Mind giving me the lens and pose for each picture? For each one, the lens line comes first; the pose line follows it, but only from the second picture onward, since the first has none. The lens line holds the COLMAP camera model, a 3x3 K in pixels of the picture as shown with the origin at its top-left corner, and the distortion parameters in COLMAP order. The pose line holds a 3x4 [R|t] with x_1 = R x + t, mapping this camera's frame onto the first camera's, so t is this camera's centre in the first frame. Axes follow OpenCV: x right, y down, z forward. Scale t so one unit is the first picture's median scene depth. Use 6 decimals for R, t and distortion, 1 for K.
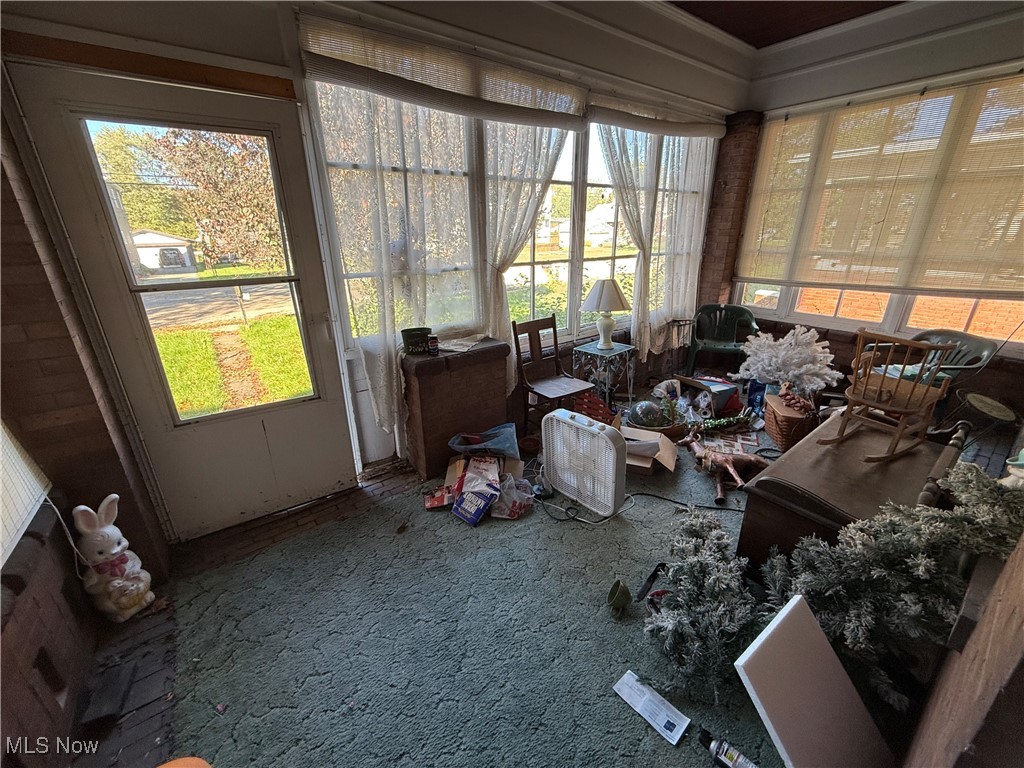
lens RADIAL K [[407.0, 0, 511.1], [0, 407.0, 381.2], [0, 0, 1]] dist [0.001200, 0.000170]
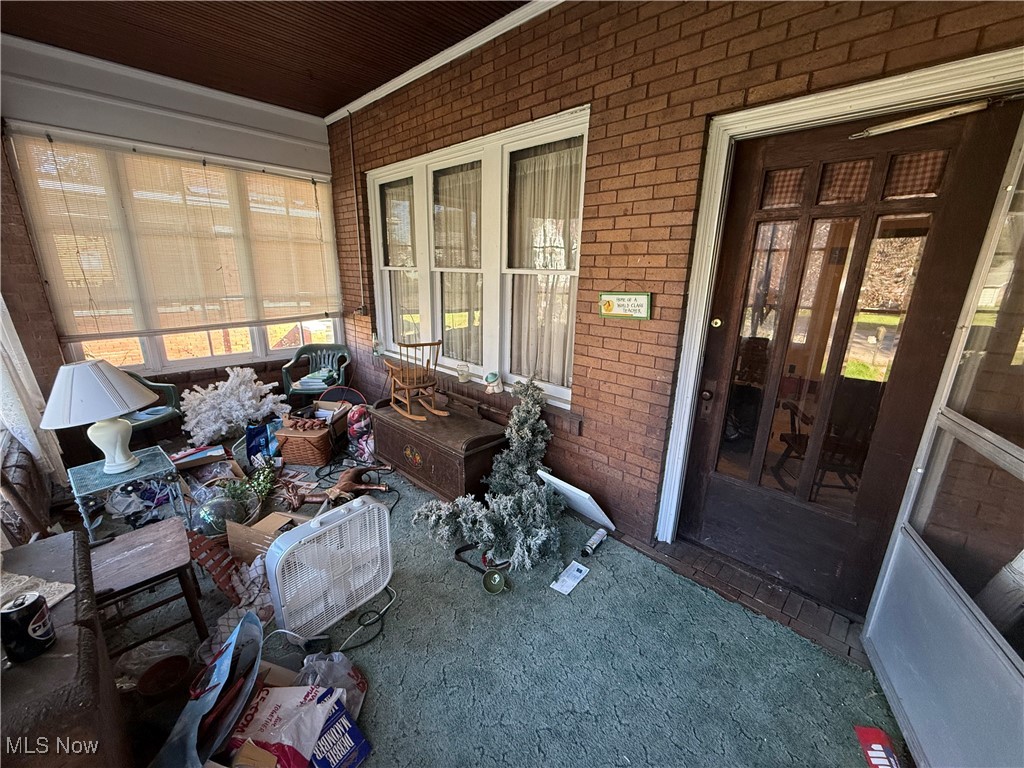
lens RADIAL K [[407.0, 0, 509.5], [0, 407.0, 381.5], [0, 0, 1]] dist [0.001200, 0.000170]
pose [[-0.148216, -0.254736, 0.955585, -0.424993], [0.333393, 0.896825, 0.290783, -0.190804], [-0.931064, 0.361684, -0.047996, 0.466199]]
